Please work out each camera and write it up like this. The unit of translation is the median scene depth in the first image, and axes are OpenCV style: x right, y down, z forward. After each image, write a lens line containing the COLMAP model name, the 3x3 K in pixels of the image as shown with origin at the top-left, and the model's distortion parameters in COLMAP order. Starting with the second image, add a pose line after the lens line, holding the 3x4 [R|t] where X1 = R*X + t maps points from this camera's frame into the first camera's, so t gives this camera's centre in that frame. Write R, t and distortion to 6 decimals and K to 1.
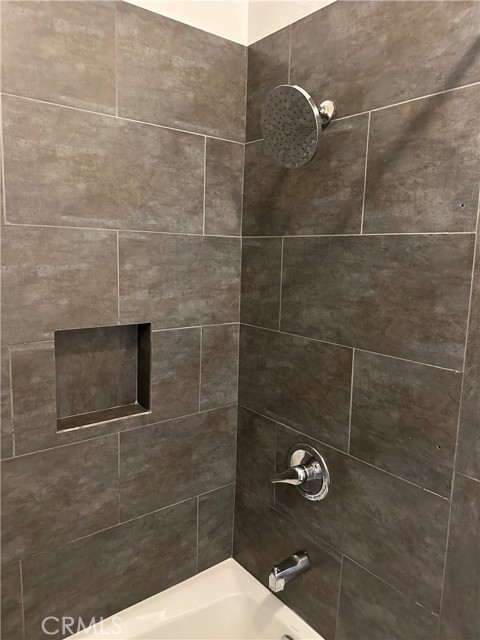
lens RADIAL K [[448.2, 0, 239.4], [0, 448.2, 316.8], [0, 0, 1]] dist [0.056663, -0.075474]
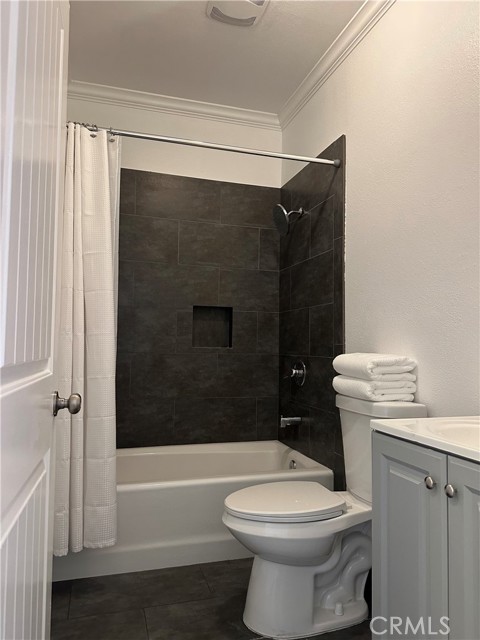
lens RADIAL K [[448.2, 0, 244.8], [0, 448.2, 325.7], [0, 0, 1]] dist [0.056663, -0.075474]
pose [[0.934126, -0.031507, -0.355550, 0.668320], [-0.040040, 0.980561, -0.192088, 0.543447], [0.354691, 0.193671, 0.914706, -1.045530]]
